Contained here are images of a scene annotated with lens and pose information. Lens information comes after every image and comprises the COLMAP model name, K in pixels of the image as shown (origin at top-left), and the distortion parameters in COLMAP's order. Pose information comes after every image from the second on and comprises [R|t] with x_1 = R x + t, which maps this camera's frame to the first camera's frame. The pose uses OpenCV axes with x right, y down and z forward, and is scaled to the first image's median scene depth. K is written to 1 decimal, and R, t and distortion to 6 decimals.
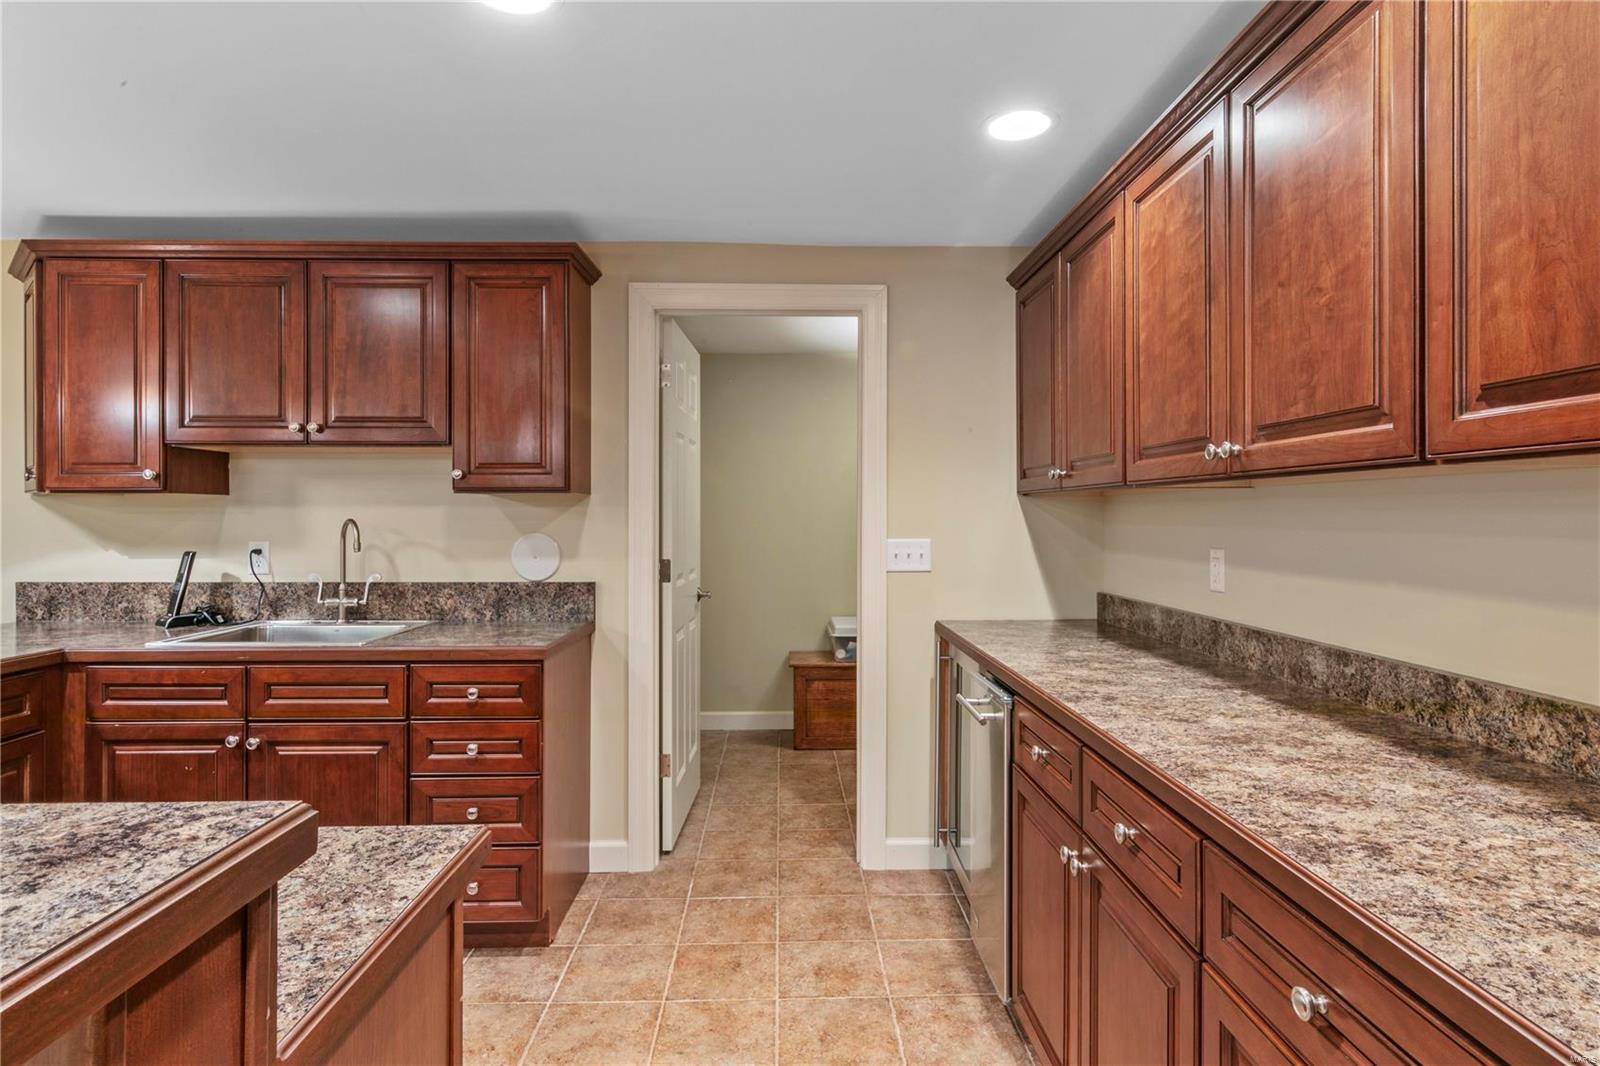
lens RADIAL K [[843.0, 0, 801.7], [0, 843.0, 513.4], [0, 0, 1]] dist [0.000675, 0.000012]
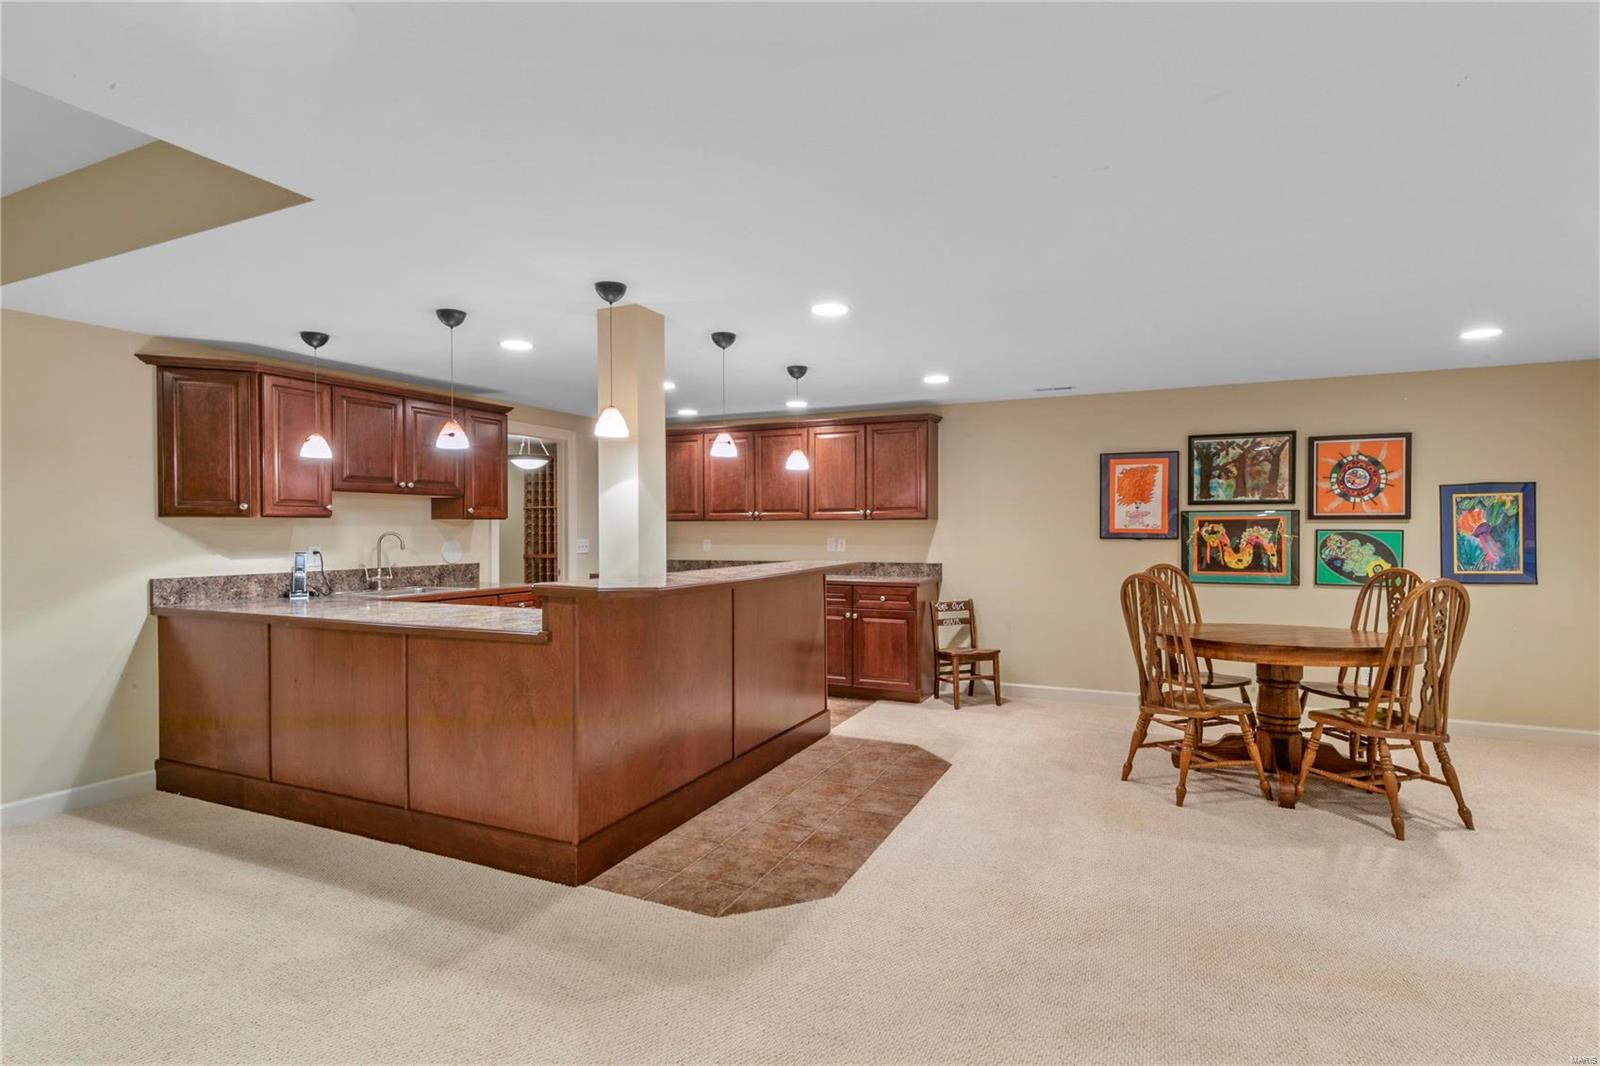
lens RADIAL K [[791.6, 0, 800.0], [0, 791.6, 533.0], [0, 0, 1]] dist [0.004636, 0.000048]
pose [[0.449489, -0.006331, 0.893263, -2.408174], [0.002598, 0.999980, 0.005780, 0.000101], [-0.893282, -0.000277, 0.449496, -0.823372]]
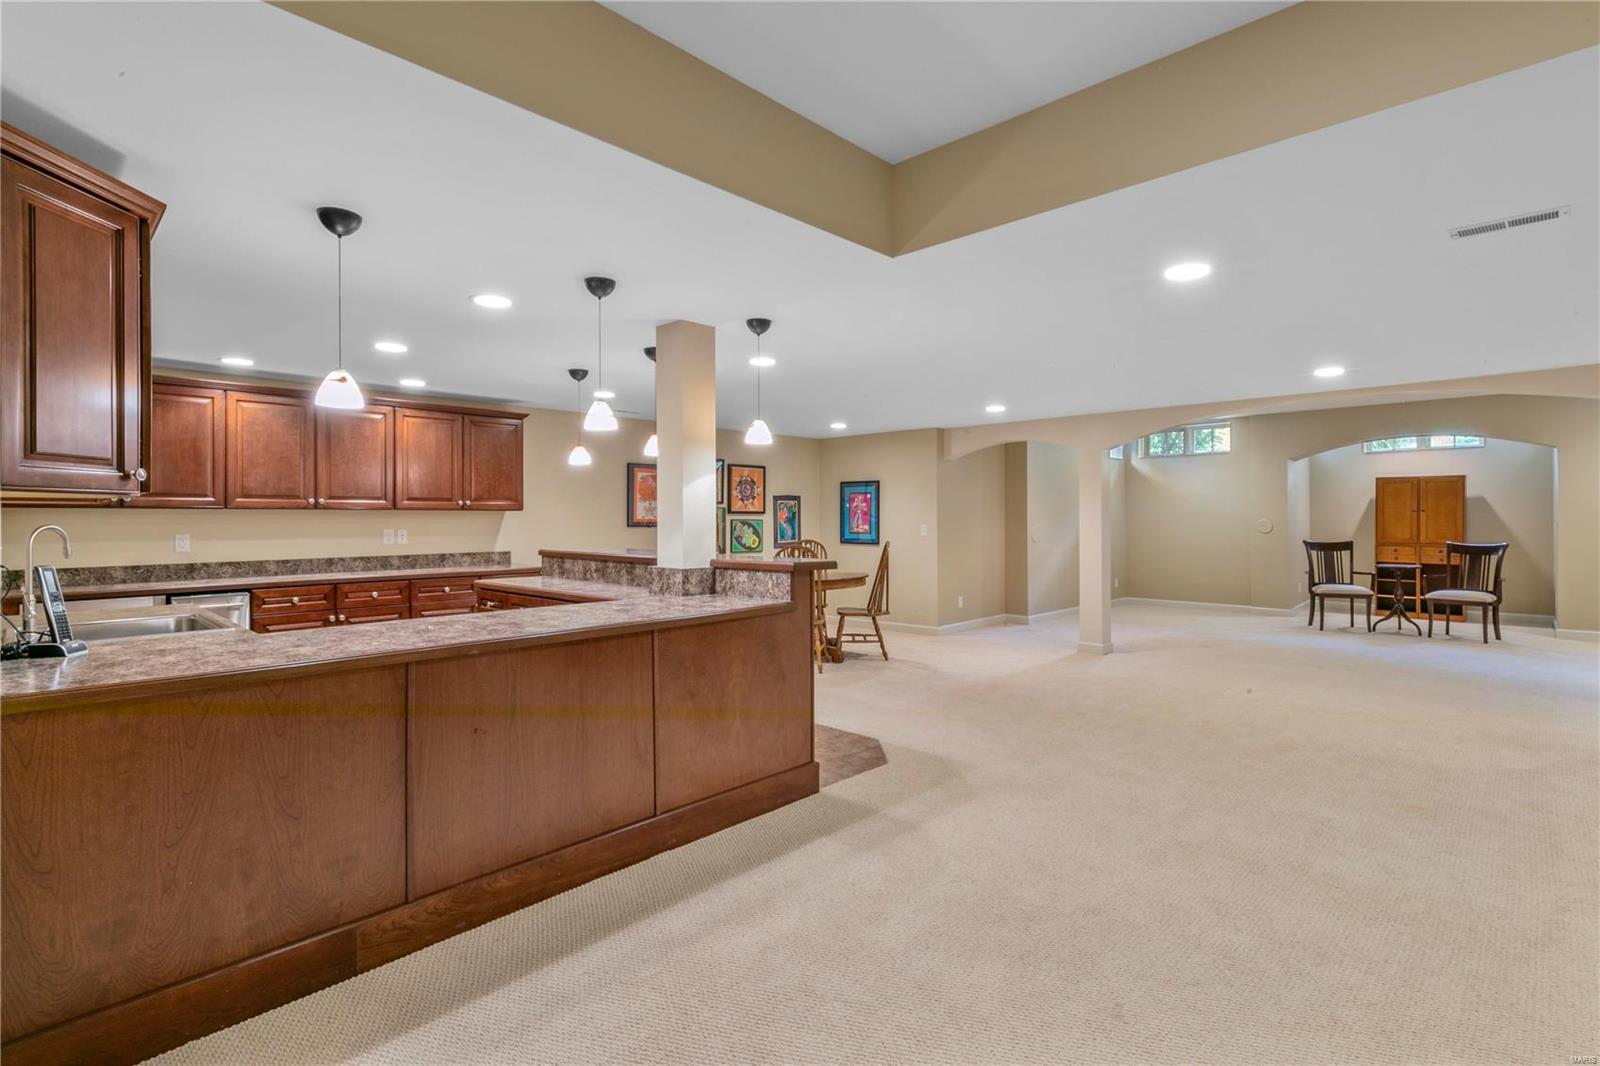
lens RADIAL K [[765.8, 0, 805.3], [0, 765.8, 518.2], [0, 0, 1]] dist [0.014779, -0.000124]
pose [[-0.707814, 0.000774, 0.706398, -2.574166], [0.001807, 0.999998, 0.000714, -0.001584], [-0.706397, 0.001782, -0.707814, 1.468757]]
